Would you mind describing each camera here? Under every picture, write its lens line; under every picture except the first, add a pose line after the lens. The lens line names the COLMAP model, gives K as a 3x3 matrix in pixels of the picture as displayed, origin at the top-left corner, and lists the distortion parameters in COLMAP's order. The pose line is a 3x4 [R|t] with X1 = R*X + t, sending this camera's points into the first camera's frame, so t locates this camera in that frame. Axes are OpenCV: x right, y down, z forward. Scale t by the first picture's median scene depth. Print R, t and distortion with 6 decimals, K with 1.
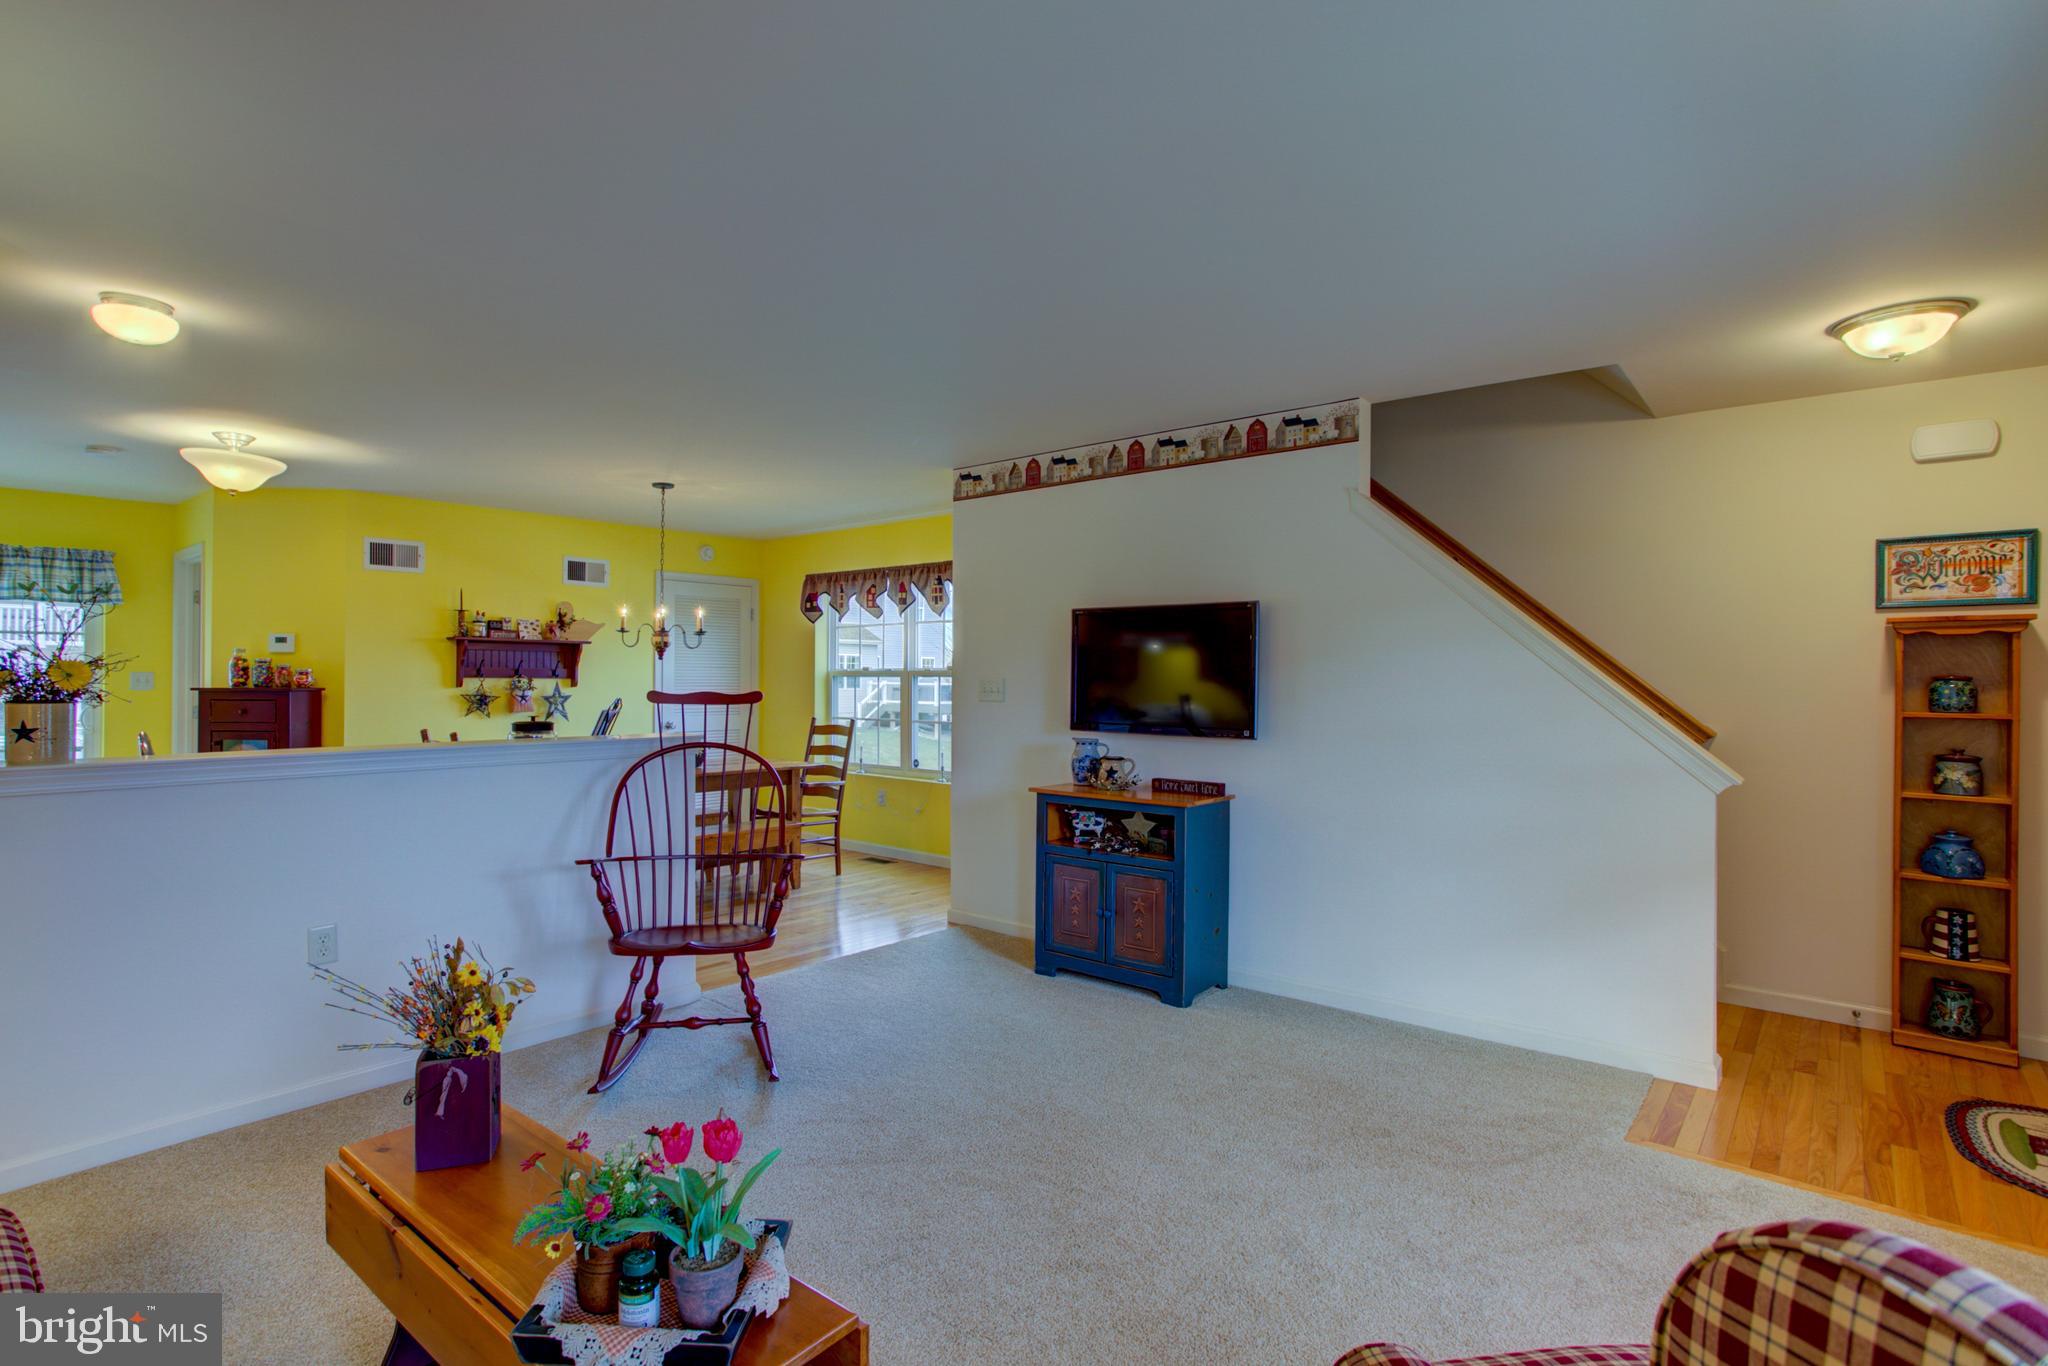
lens RADIAL K [[986.1, 0, 1022.2], [0, 986.1, 677.3], [0, 0, 1]] dist [-0.044404, 0.022777]
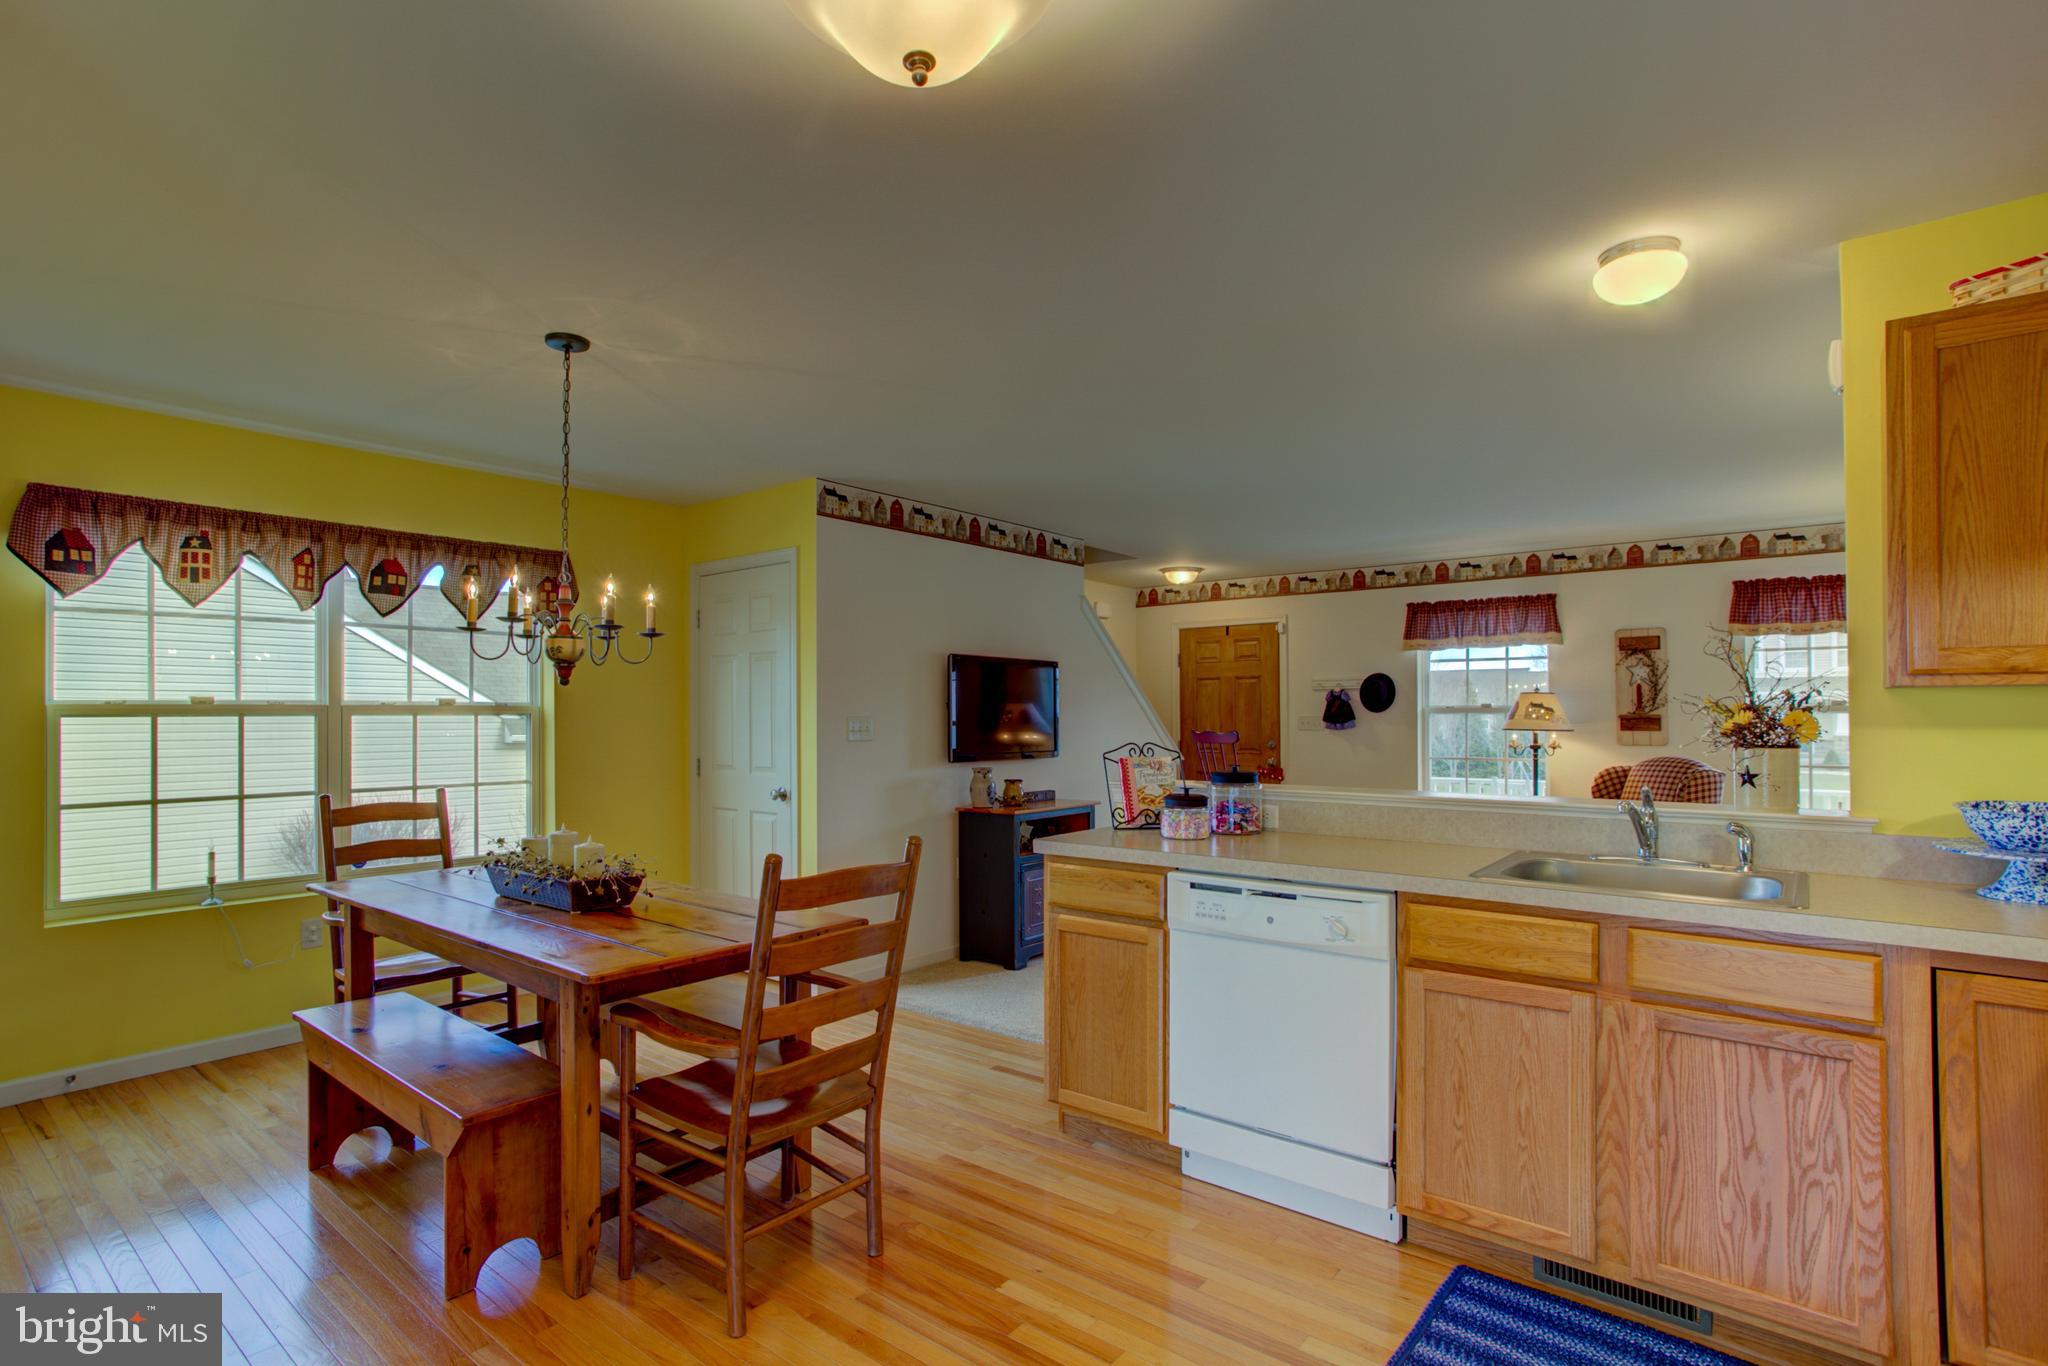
lens RADIAL K [[986.1, 0, 1012.8], [0, 986.1, 706.1], [0, 0, 1]] dist [-0.044404, 0.022777]
pose [[0.005714, 0.006553, 0.999962, -0.817701], [0.000483, 0.999978, -0.006556, -0.001657], [-0.999984, 0.000520, 0.005711, 0.711818]]
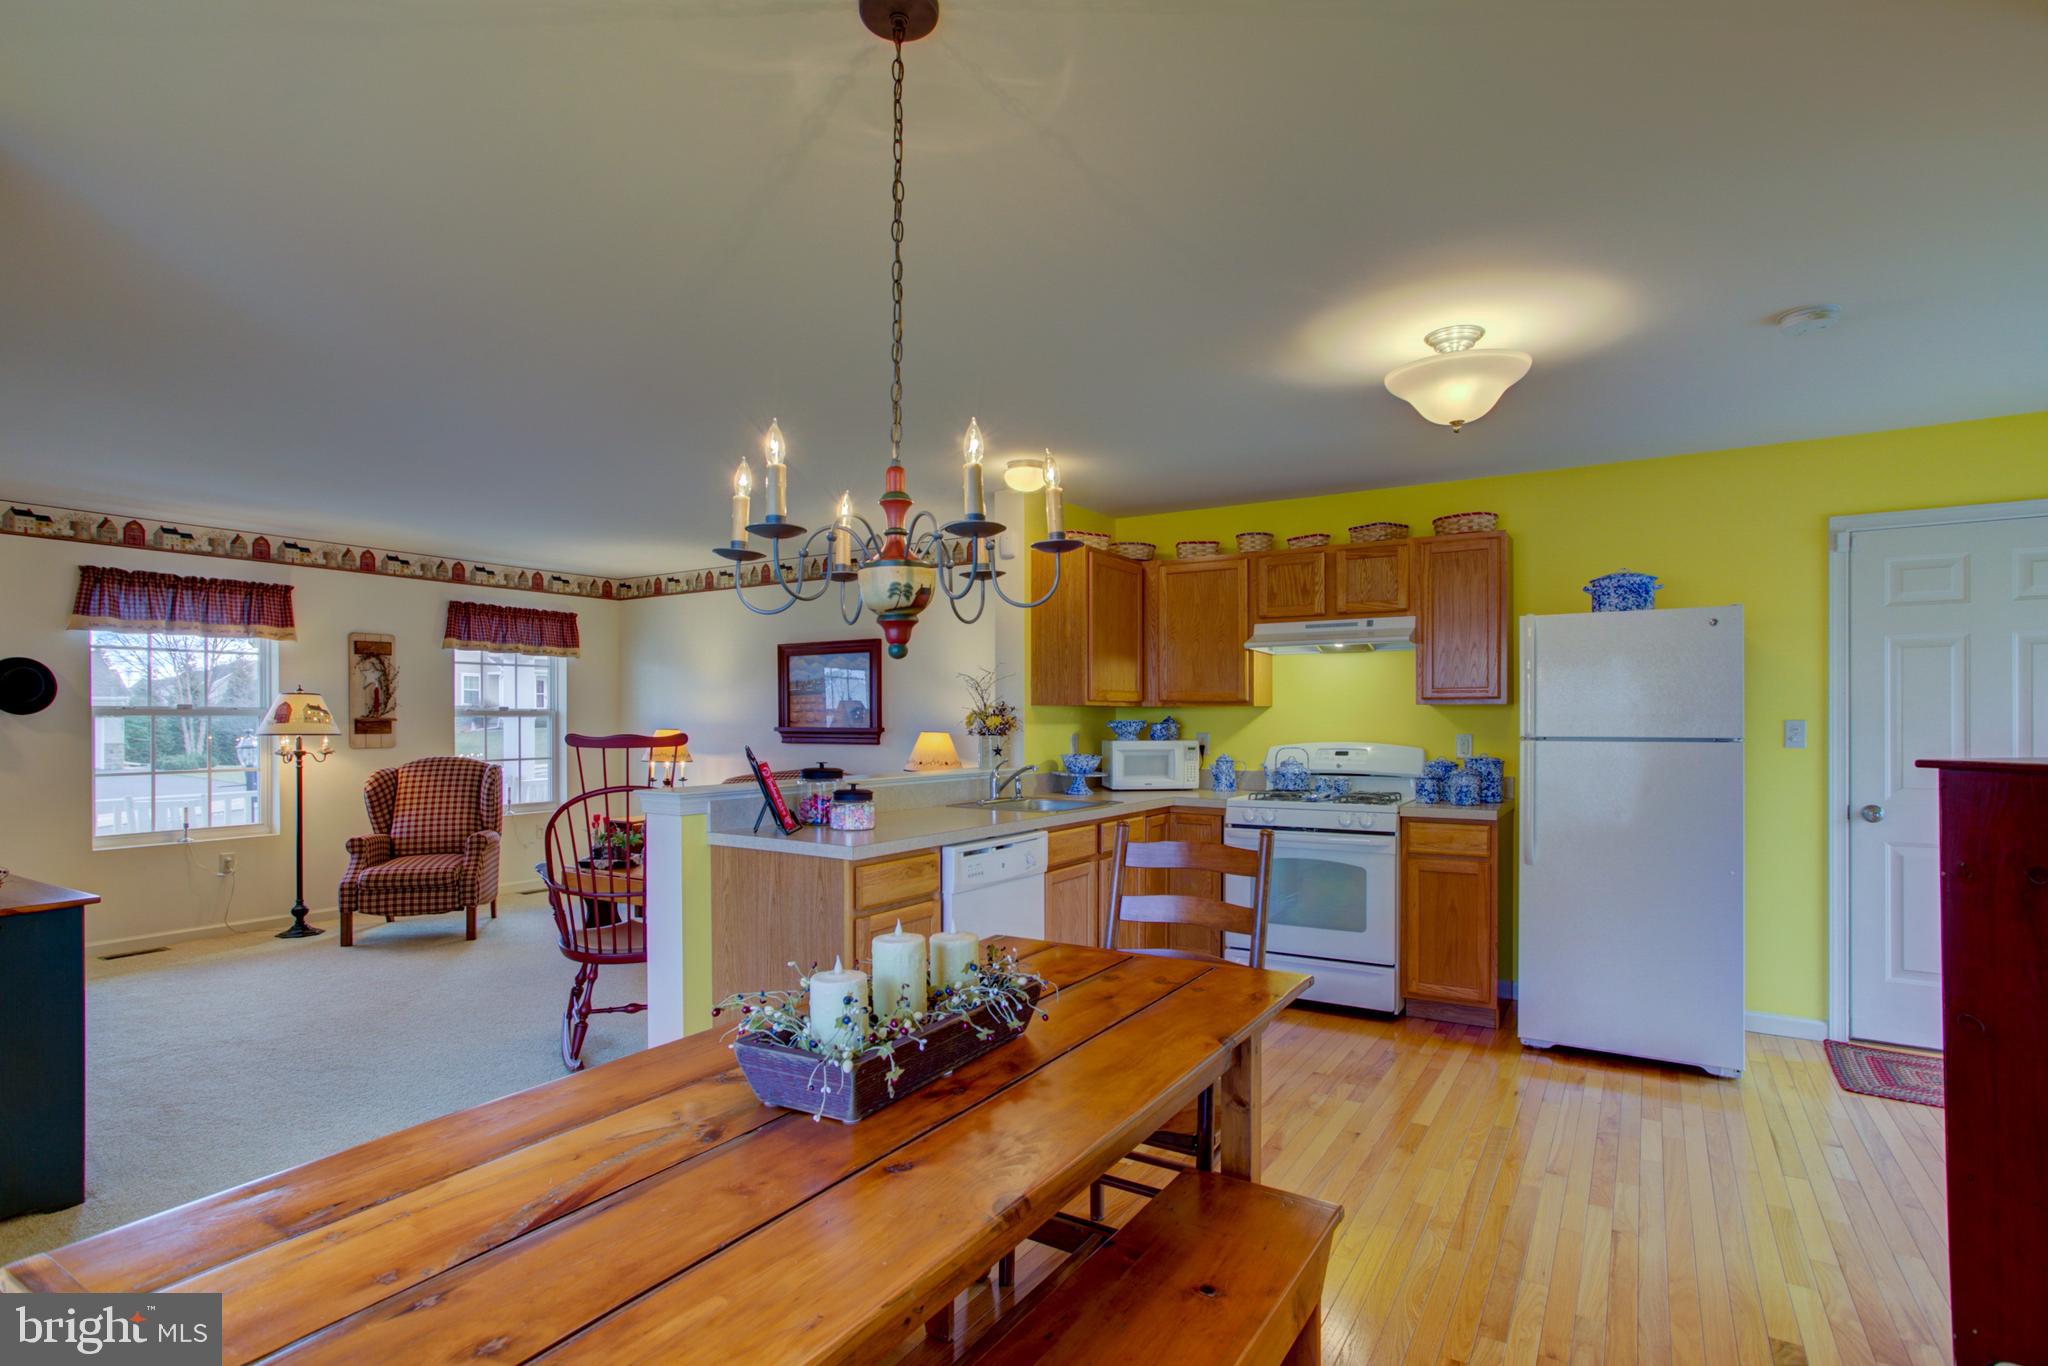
lens RADIAL K [[986.1, 0, 1031.6], [0, 986.1, 703.4], [0, 0, 1]] dist [-0.044404, 0.022777]
pose [[-0.988894, -0.005270, -0.148529, -0.335391], [-0.004055, 0.999956, -0.008482, -0.008201], [0.148567, -0.007785, -0.988872, 1.202357]]
